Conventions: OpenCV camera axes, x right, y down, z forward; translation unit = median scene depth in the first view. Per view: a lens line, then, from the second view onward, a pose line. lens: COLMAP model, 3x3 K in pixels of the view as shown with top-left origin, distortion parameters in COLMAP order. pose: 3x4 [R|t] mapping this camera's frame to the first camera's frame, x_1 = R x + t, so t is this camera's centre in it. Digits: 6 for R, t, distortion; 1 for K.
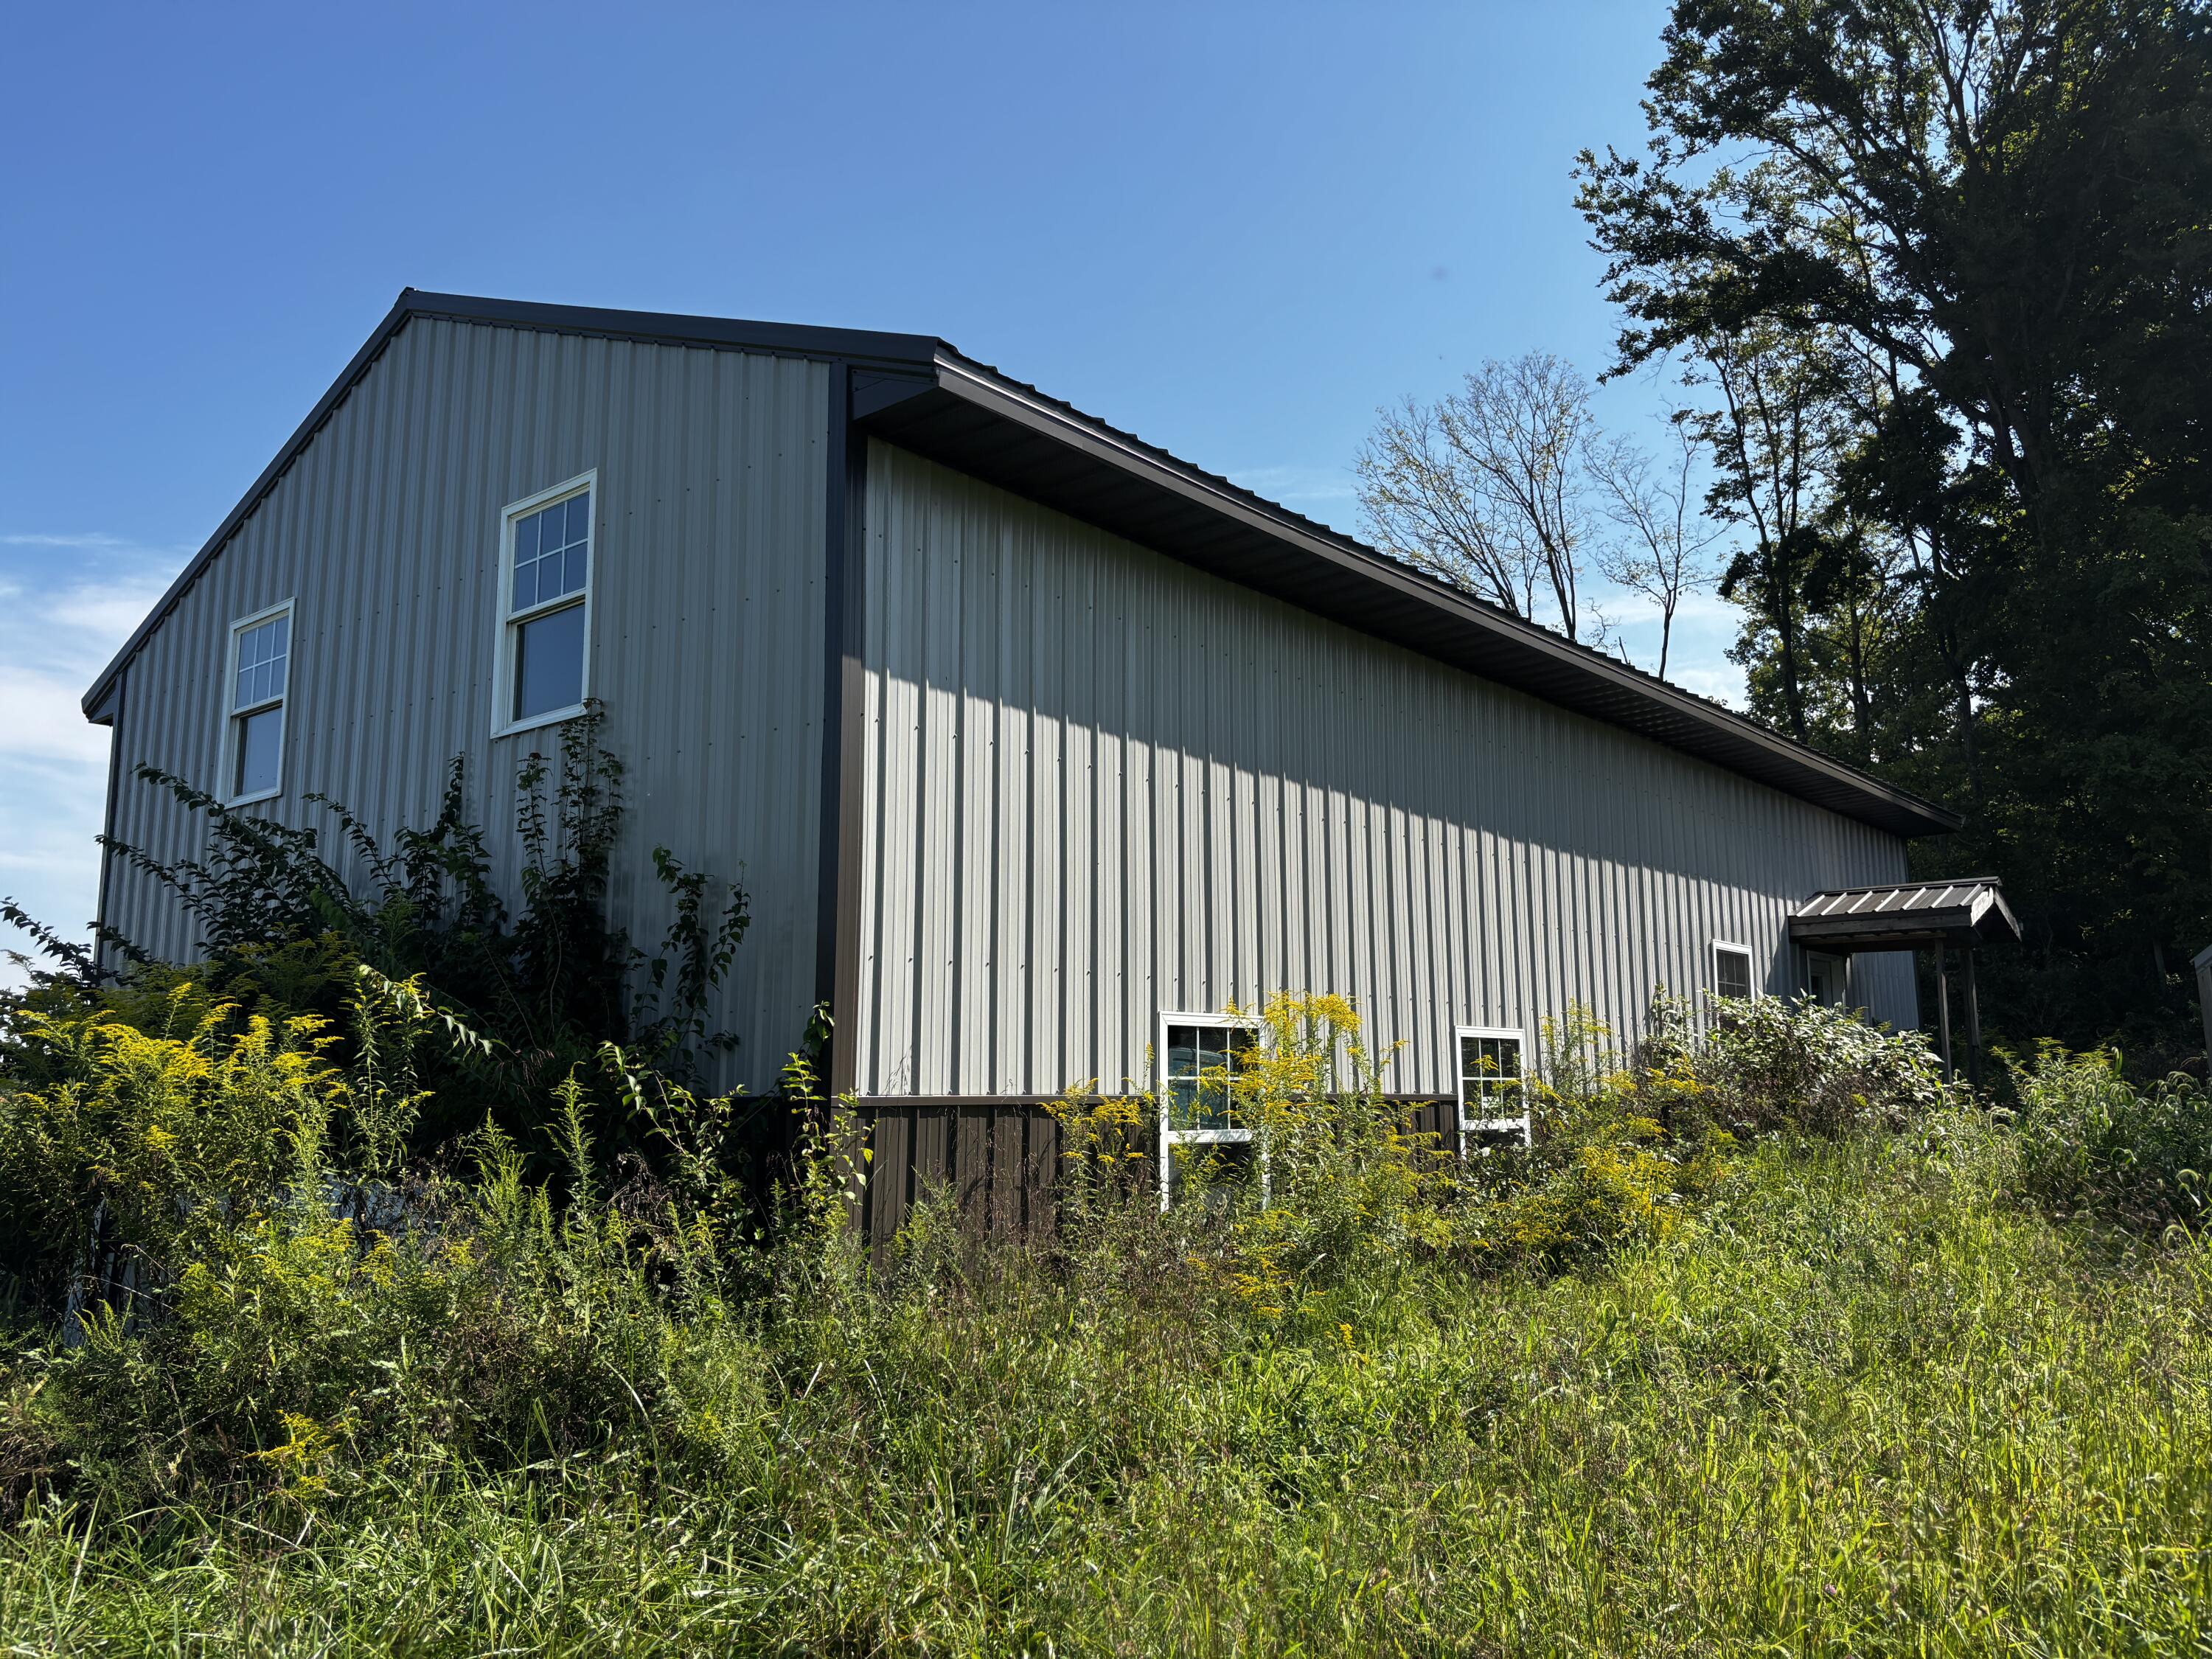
lens RADIAL K [[1671.0, 0, 1099.8], [0, 1671.0, 834.9], [0, 0, 1]] dist [0.049907, 0.000509]
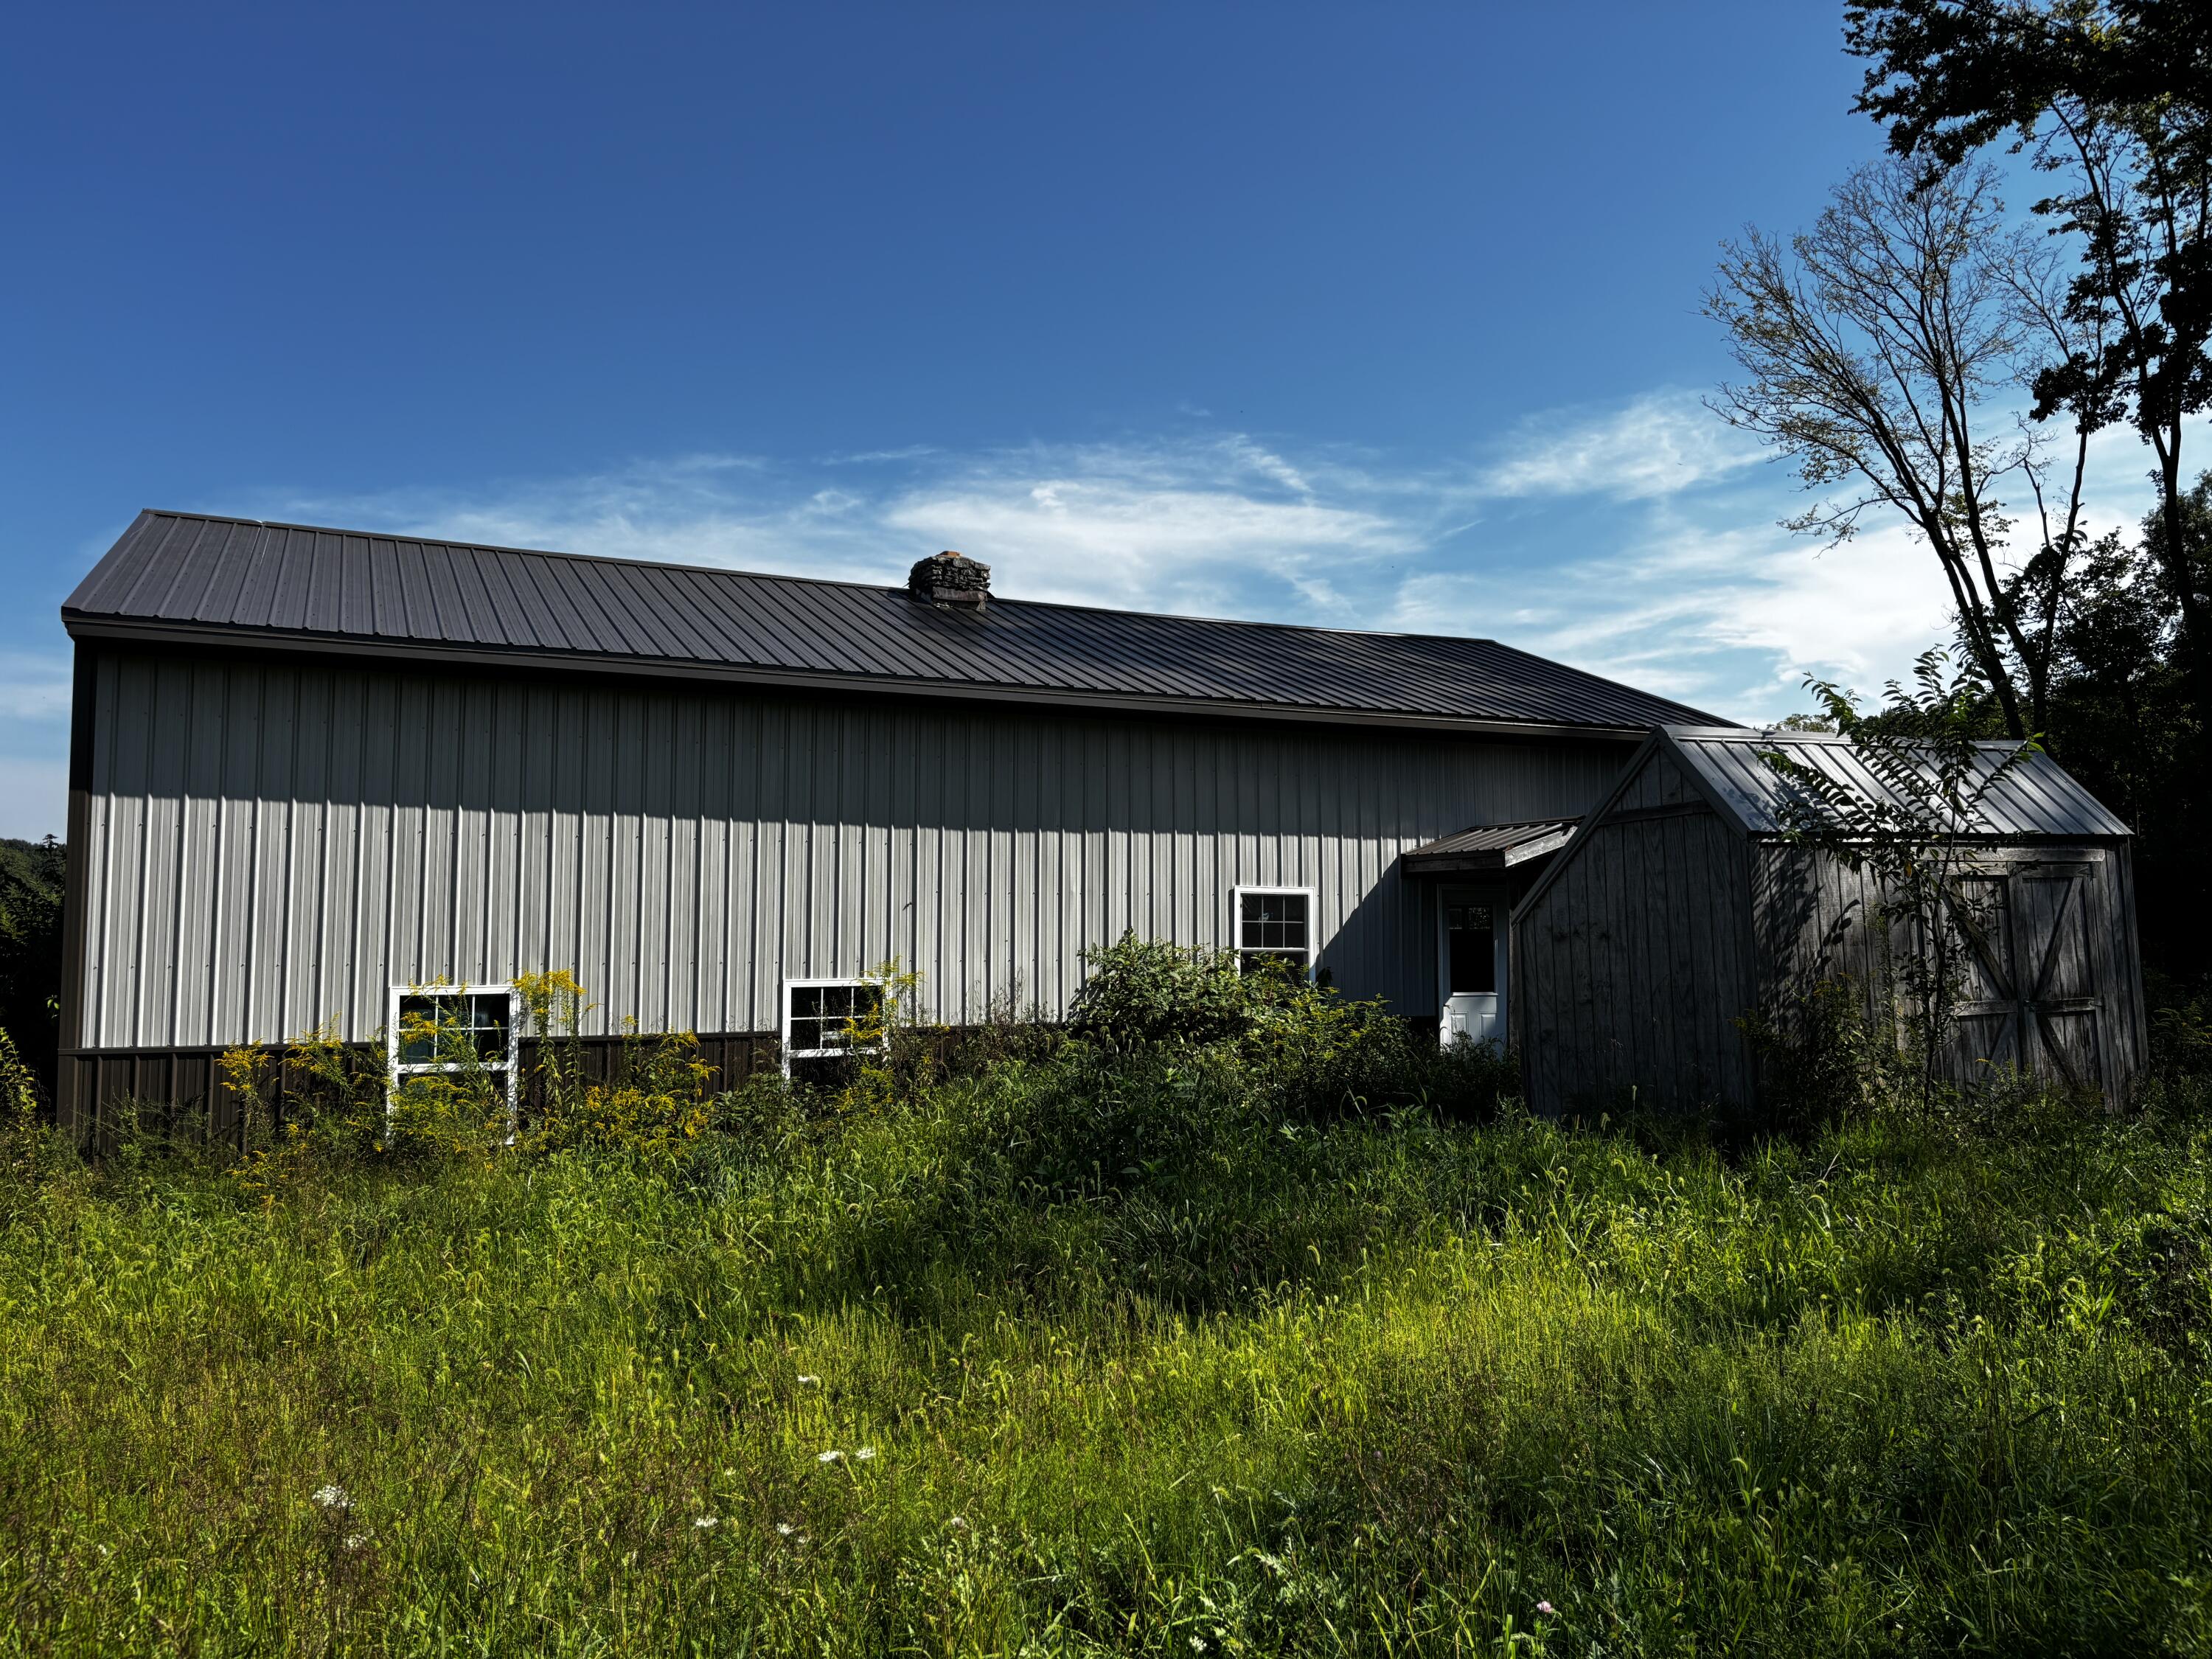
lens RADIAL K [[1671.0, 0, 1126.3], [0, 1671.0, 820.4], [0, 0, 1]] dist [0.049907, 0.000509]
pose [[0.908430, -0.019924, -0.417563, 0.747842], [0.057131, 0.995409, 0.076795, -0.073590], [0.414116, -0.093619, 0.905397, -0.066532]]
